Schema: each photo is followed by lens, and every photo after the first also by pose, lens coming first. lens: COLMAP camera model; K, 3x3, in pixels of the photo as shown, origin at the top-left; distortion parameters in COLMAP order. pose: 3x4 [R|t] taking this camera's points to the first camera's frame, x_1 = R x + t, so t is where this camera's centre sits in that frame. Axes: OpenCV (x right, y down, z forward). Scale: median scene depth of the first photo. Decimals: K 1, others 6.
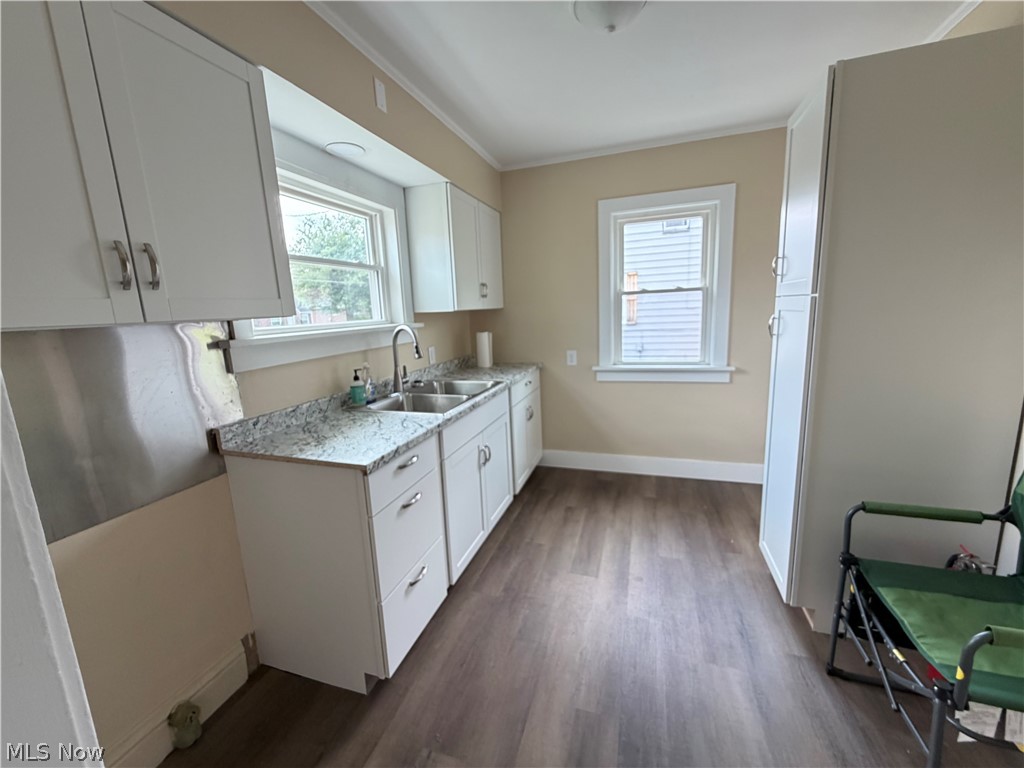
lens RADIAL K [[408.9, 0, 508.0], [0, 408.9, 380.3], [0, 0, 1]] dist [-0.000700, 0.000695]
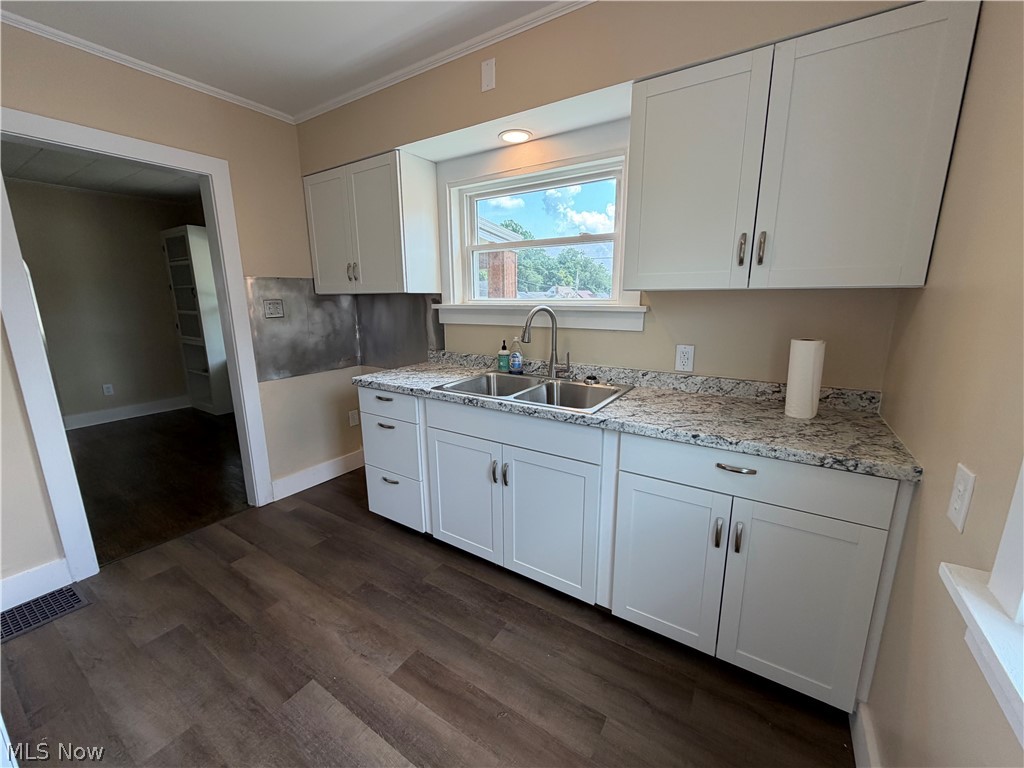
lens RADIAL K [[408.9, 0, 508.8], [0, 408.9, 381.6], [0, 0, 1]] dist [-0.000700, 0.000695]
pose [[-0.248664, 0.245539, -0.936951, 0.733932], [-0.149535, 0.946005, 0.287599, -0.250730], [0.956977, 0.211622, -0.198521, 1.277916]]
